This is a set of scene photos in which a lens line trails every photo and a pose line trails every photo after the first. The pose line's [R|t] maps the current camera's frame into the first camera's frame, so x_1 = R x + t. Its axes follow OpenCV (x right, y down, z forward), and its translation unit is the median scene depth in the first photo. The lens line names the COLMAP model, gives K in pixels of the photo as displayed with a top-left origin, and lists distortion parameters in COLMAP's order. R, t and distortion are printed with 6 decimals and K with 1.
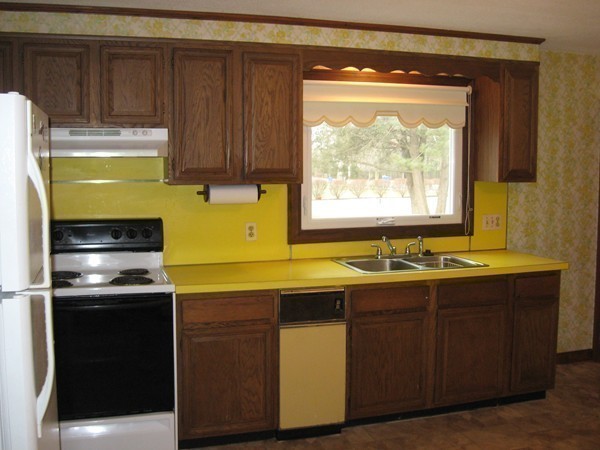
lens RADIAL K [[626.1, 0, 297.4], [0, 626.1, 216.9], [0, 0, 1]] dist [-0.134276, 0.047860]
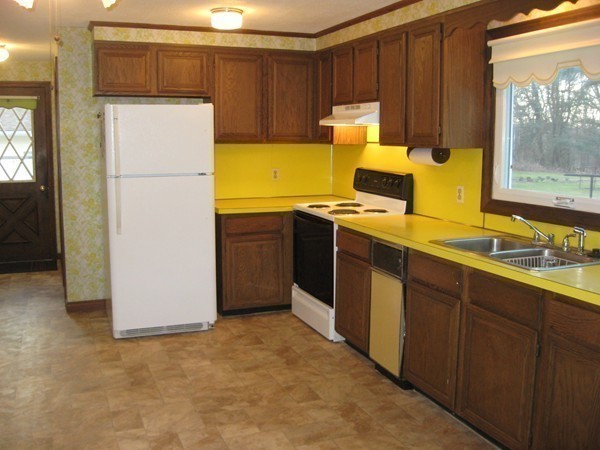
lens RADIAL K [[626.1, 0, 297.4], [0, 626.1, 216.9], [0, 0, 1]] dist [-0.134276, 0.047860]
pose [[0.067977, 0.127548, -0.989500, 0.922722], [-0.088000, 0.988695, 0.121399, -0.040407], [0.993798, 0.078824, 0.078433, 0.634199]]
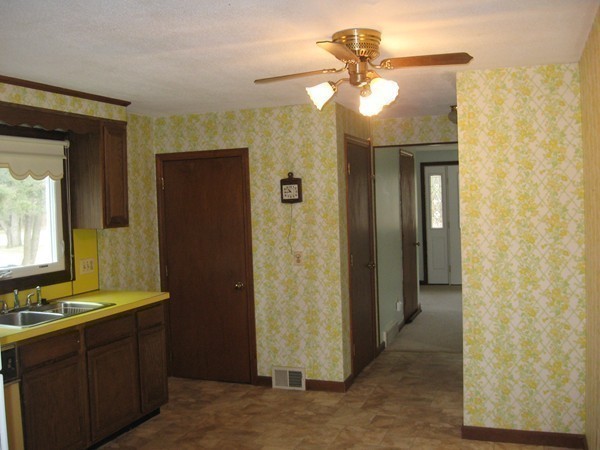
lens RADIAL K [[626.1, 0, 297.4], [0, 626.1, 216.9], [0, 0, 1]] dist [-0.134276, 0.047860]
pose [[0.614621, -0.038402, 0.787887, -0.334038], [0.095162, 0.995129, -0.025731, -0.015895], [-0.783062, 0.090792, 0.615282, 0.048641]]
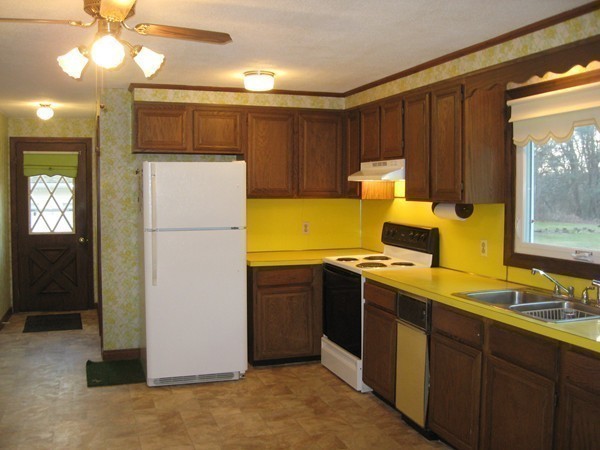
lens RADIAL K [[626.1, 0, 297.4], [0, 626.1, 216.9], [0, 0, 1]] dist [-0.134276, 0.047860]
pose [[0.013934, 0.045698, -0.998858, 0.963336], [-0.085564, 0.995345, 0.044344, -0.048497], [0.996235, 0.084848, 0.017779, 0.640373]]
